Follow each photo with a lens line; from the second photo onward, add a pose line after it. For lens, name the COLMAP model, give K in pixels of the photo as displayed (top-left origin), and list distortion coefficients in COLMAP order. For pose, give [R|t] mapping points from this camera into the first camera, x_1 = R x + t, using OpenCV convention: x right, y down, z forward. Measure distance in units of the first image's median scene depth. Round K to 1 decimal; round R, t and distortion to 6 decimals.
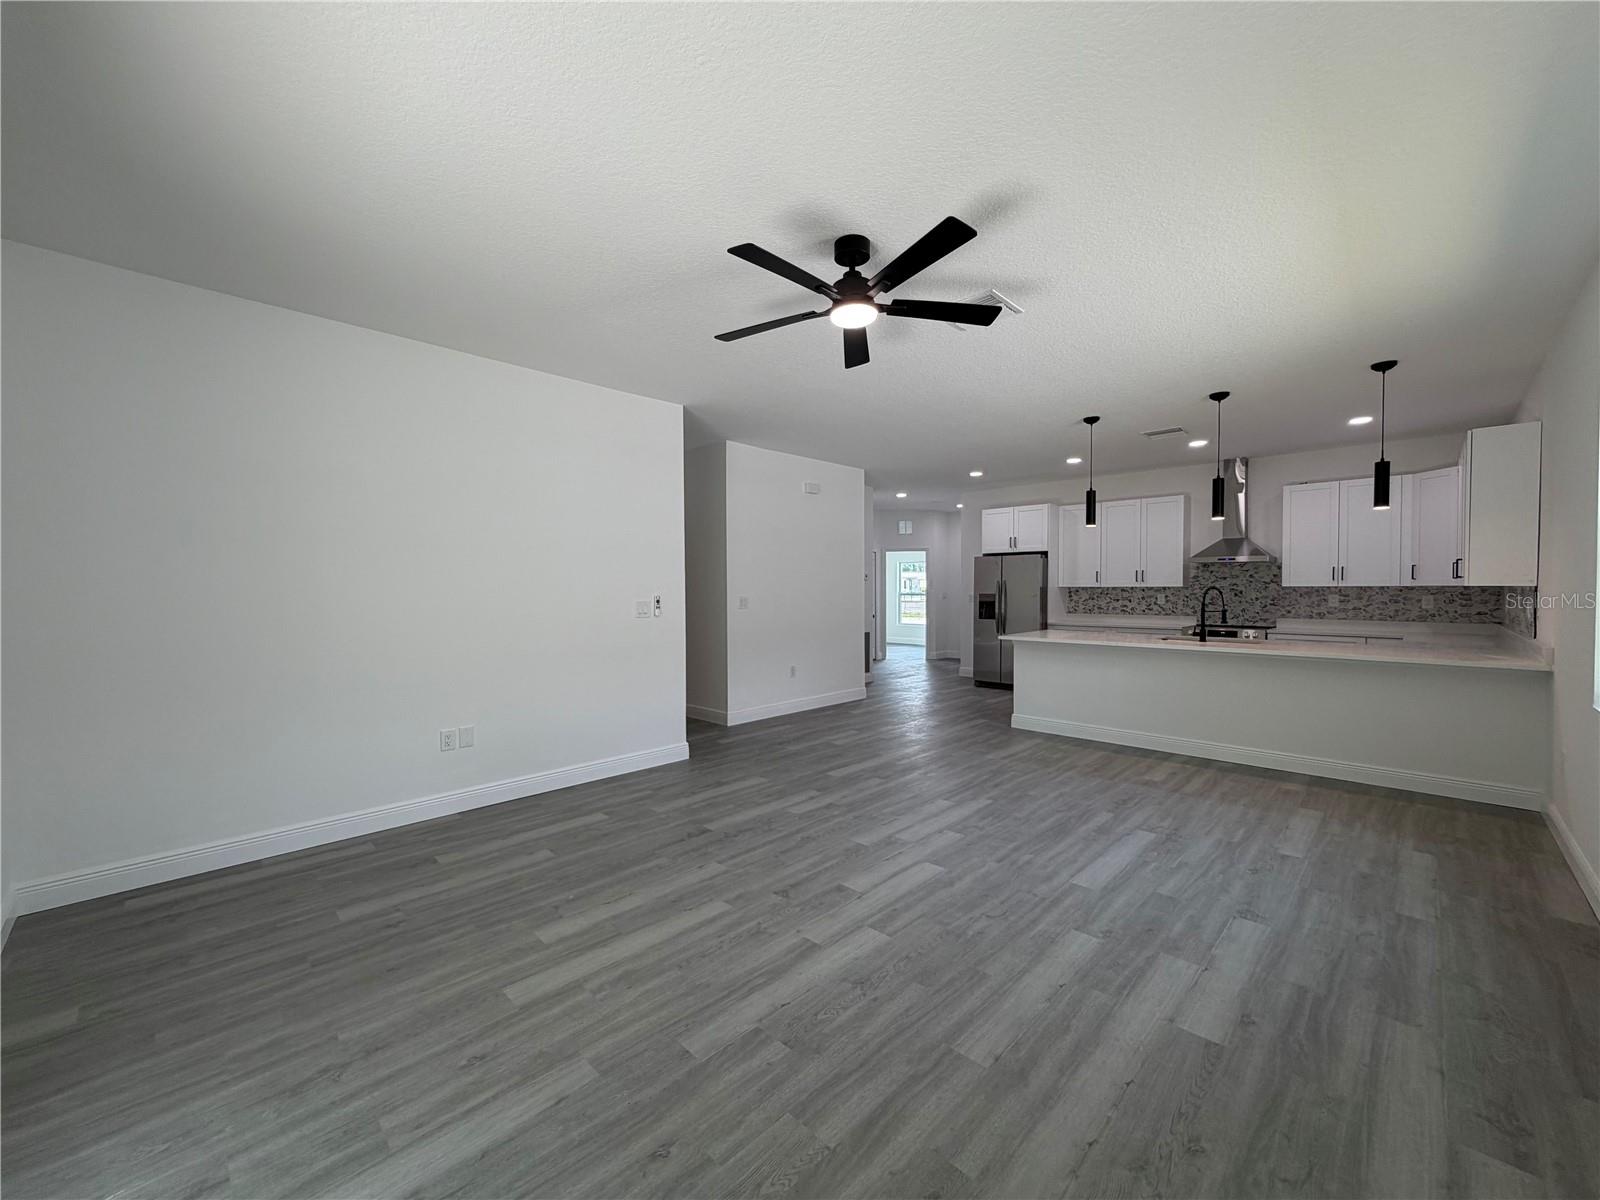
lens RADIAL K [[637.1, 0, 795.7], [0, 637.1, 601.3], [0, 0, 1]] dist [0.000539, -0.000173]
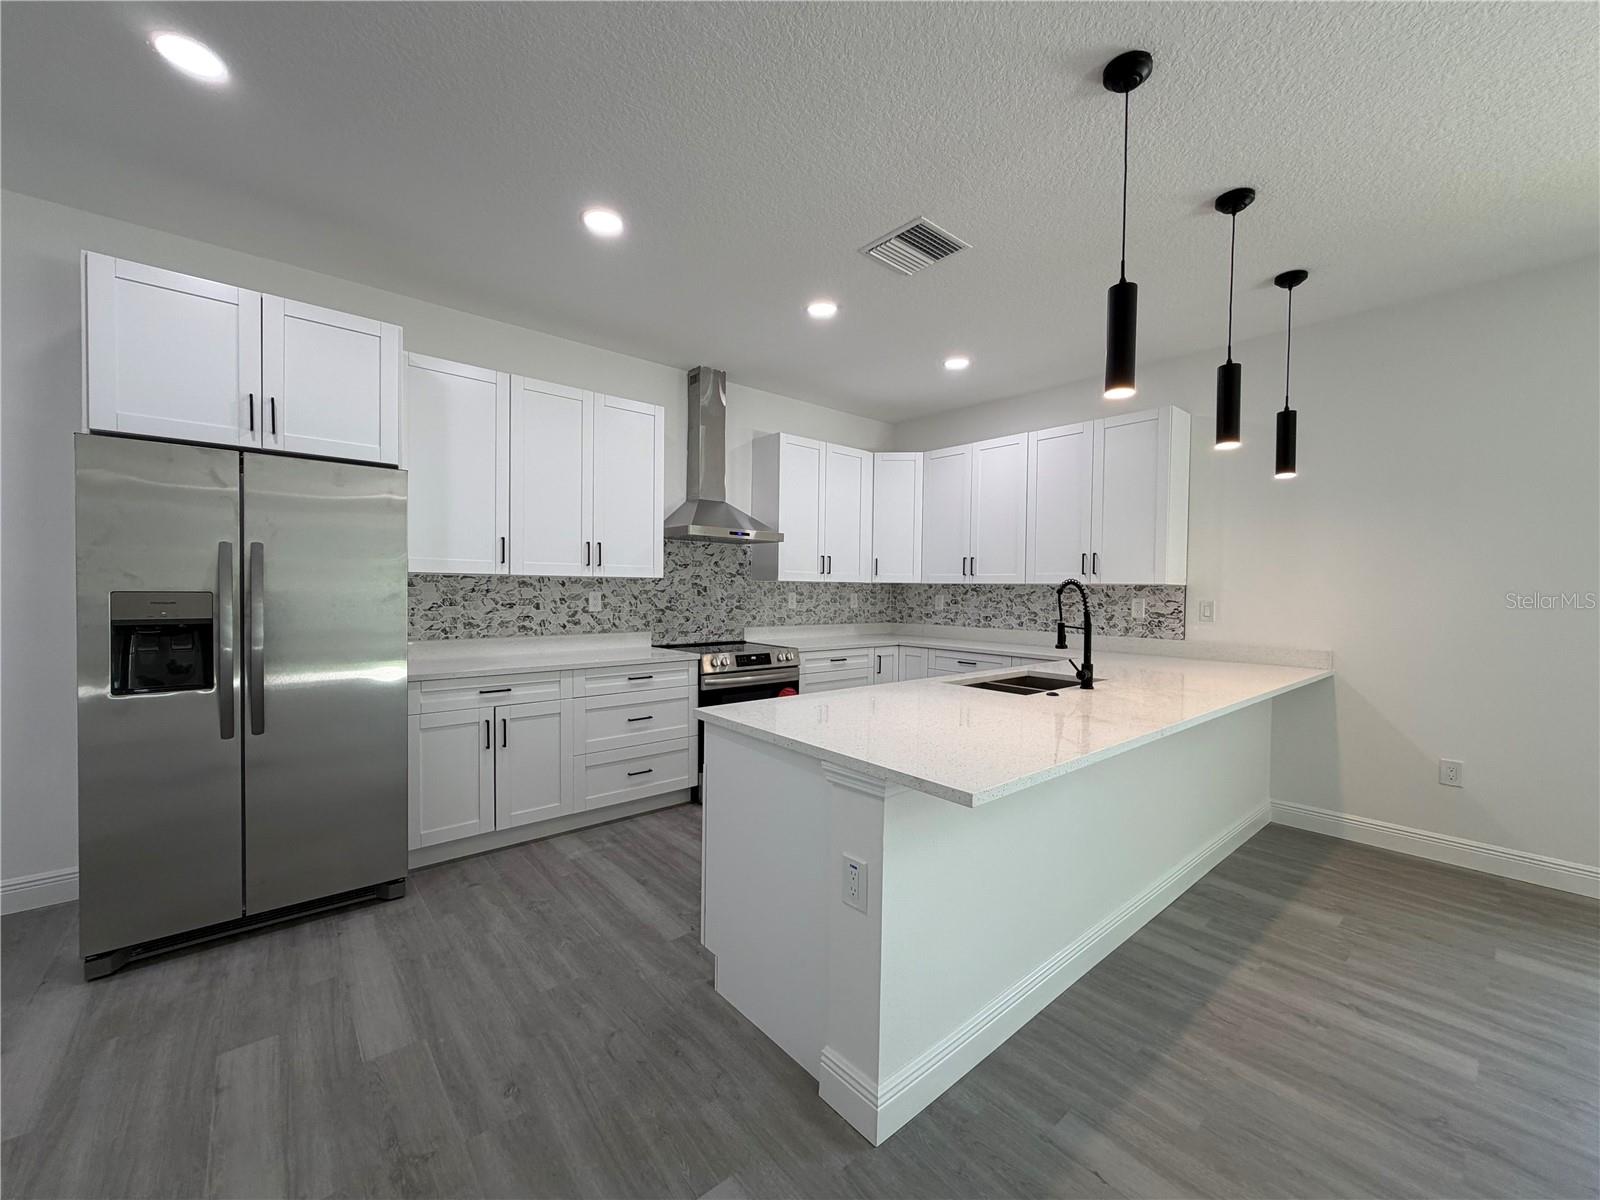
lens RADIAL K [[637.1, 0, 795.7], [0, 637.1, 601.3], [0, 0, 1]] dist [0.000539, -0.000173]
pose [[0.090322, -0.015693, 0.995789, 0.136796], [0.009450, 0.999844, 0.014900, -0.017063], [-0.995868, 0.008065, 0.090456, 1.376101]]
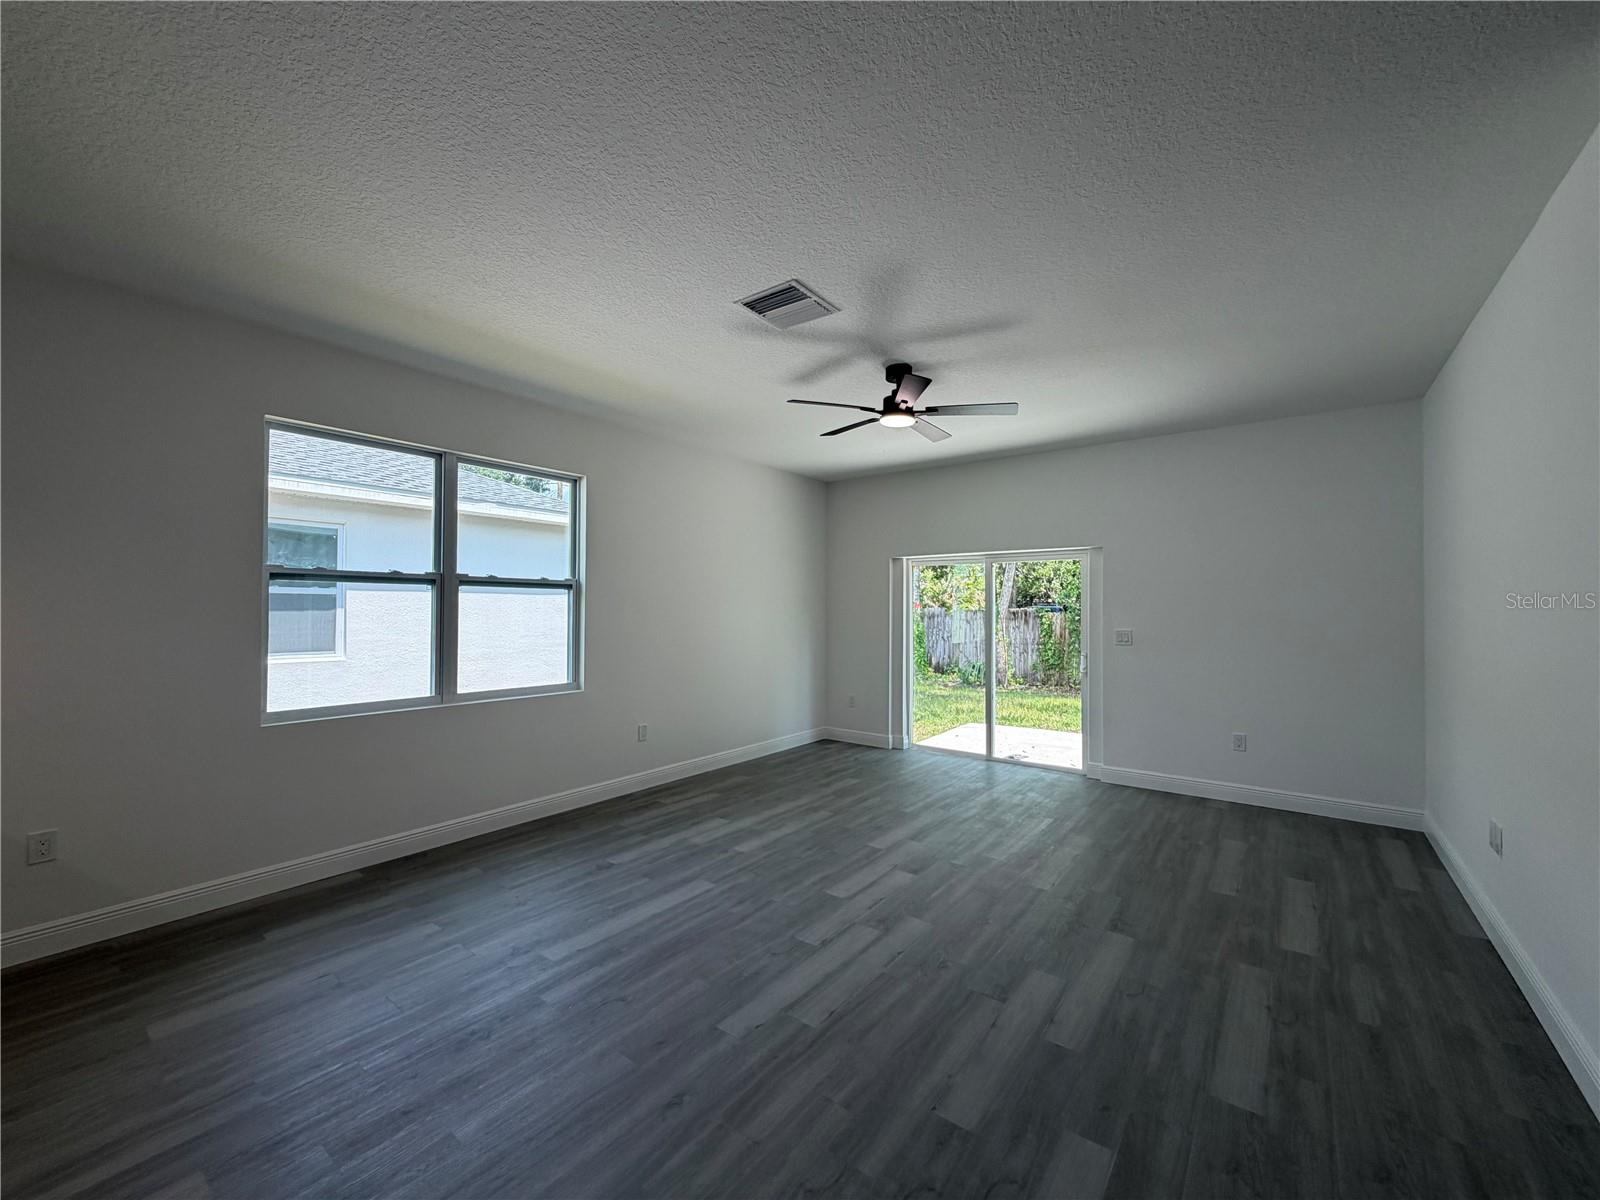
lens RADIAL K [[637.1, 0, 795.7], [0, 637.1, 601.3], [0, 0, 1]] dist [0.000539, -0.000173]
pose [[-0.992892, -0.001231, -0.119014, 0.278557], [-0.002587, 0.999934, 0.011236, -0.044712], [0.118993, 0.011464, -0.992829, 1.382571]]
